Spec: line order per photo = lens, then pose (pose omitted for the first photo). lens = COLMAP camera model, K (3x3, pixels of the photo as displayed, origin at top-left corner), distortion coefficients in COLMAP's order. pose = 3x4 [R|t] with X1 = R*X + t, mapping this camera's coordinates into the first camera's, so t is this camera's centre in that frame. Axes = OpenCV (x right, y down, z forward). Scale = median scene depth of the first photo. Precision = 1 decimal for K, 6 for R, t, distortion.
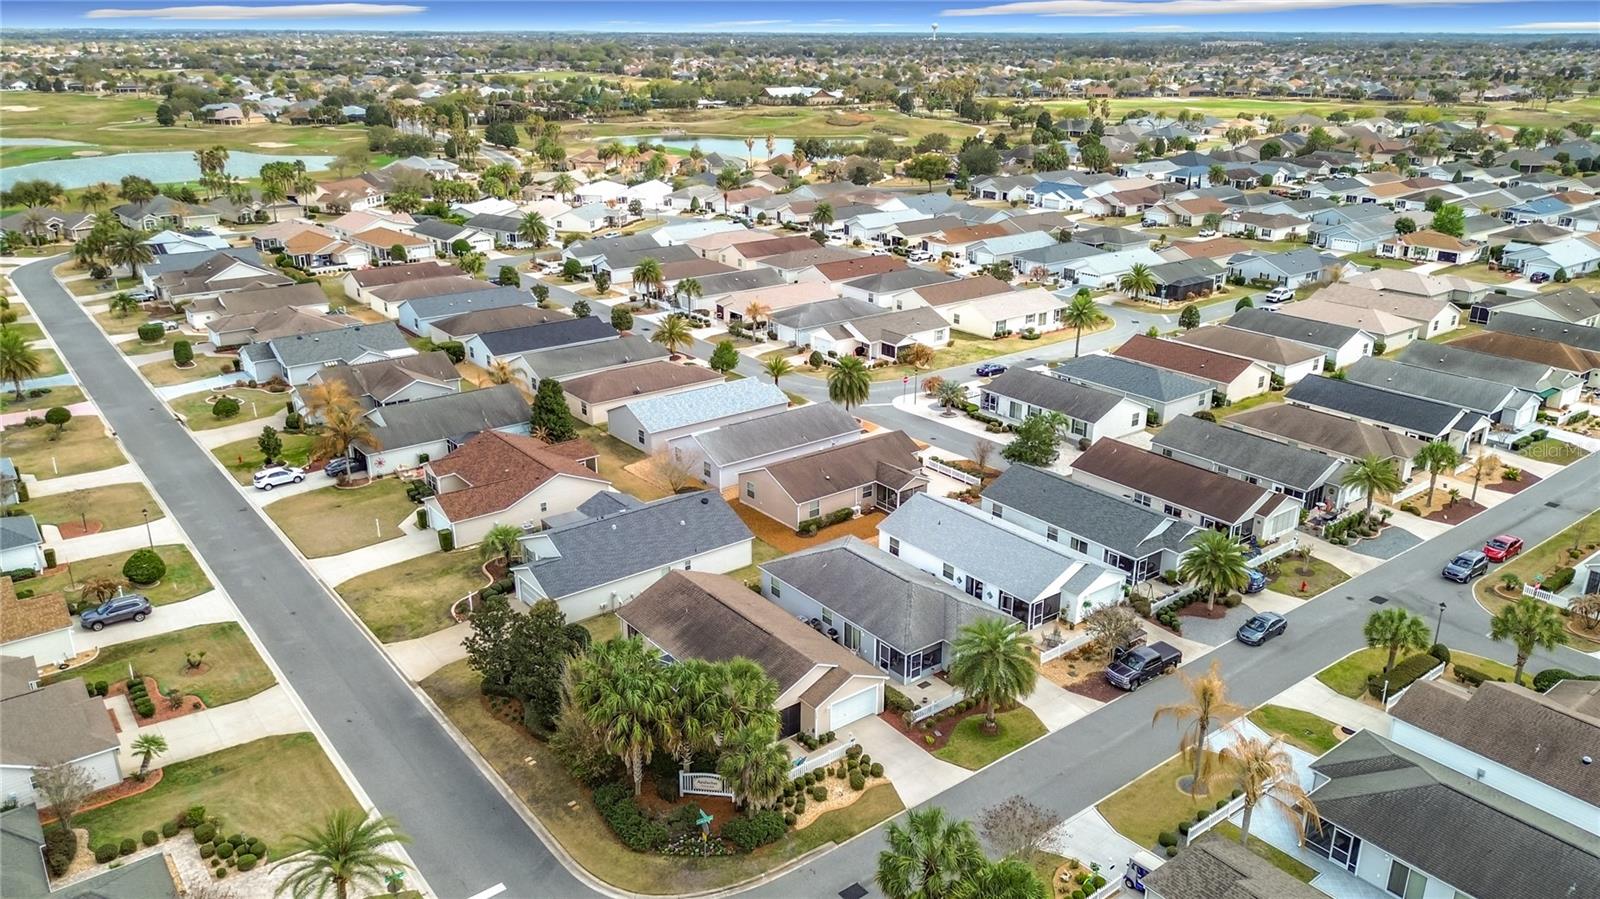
lens RADIAL K [[1145.3, 0, 800.0], [0, 1145.3, 449.5], [0, 0, 1]] dist [0.040291, -0.064171]
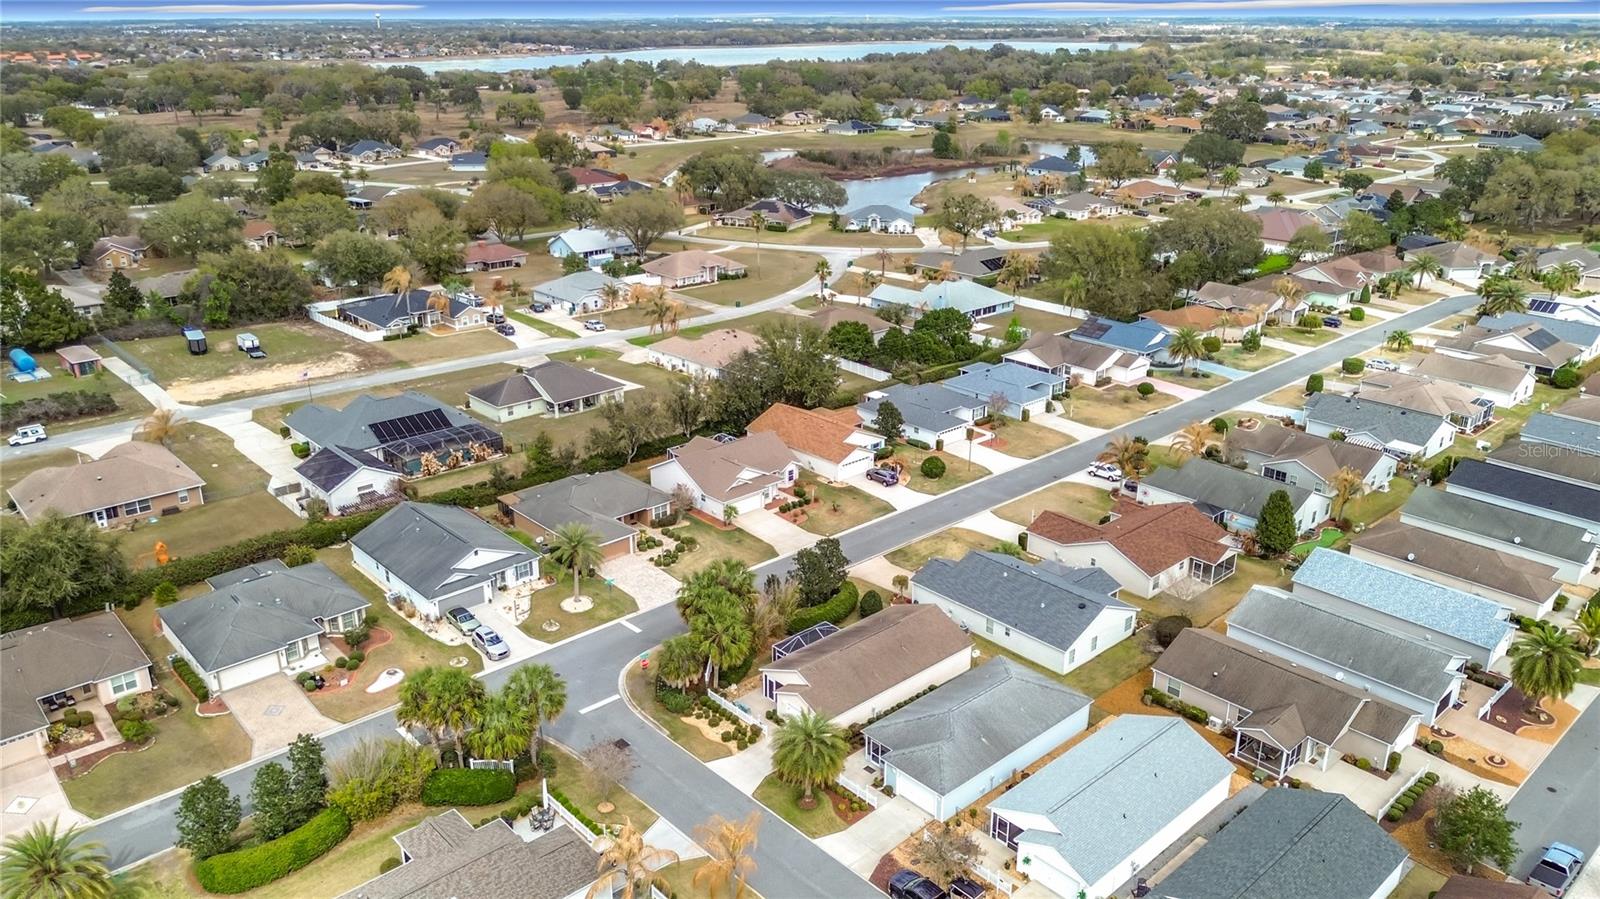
lens RADIAL K [[1150.4, 0, 800.0], [0, 1150.4, 449.5], [0, 0, 1]] dist [0.033988, -0.064286]
pose [[0.075434, 0.344789, -0.935644, 0.712788], [-0.336366, 0.892119, 0.301631, -0.268227], [0.938705, 0.291966, 0.183271, 0.421994]]
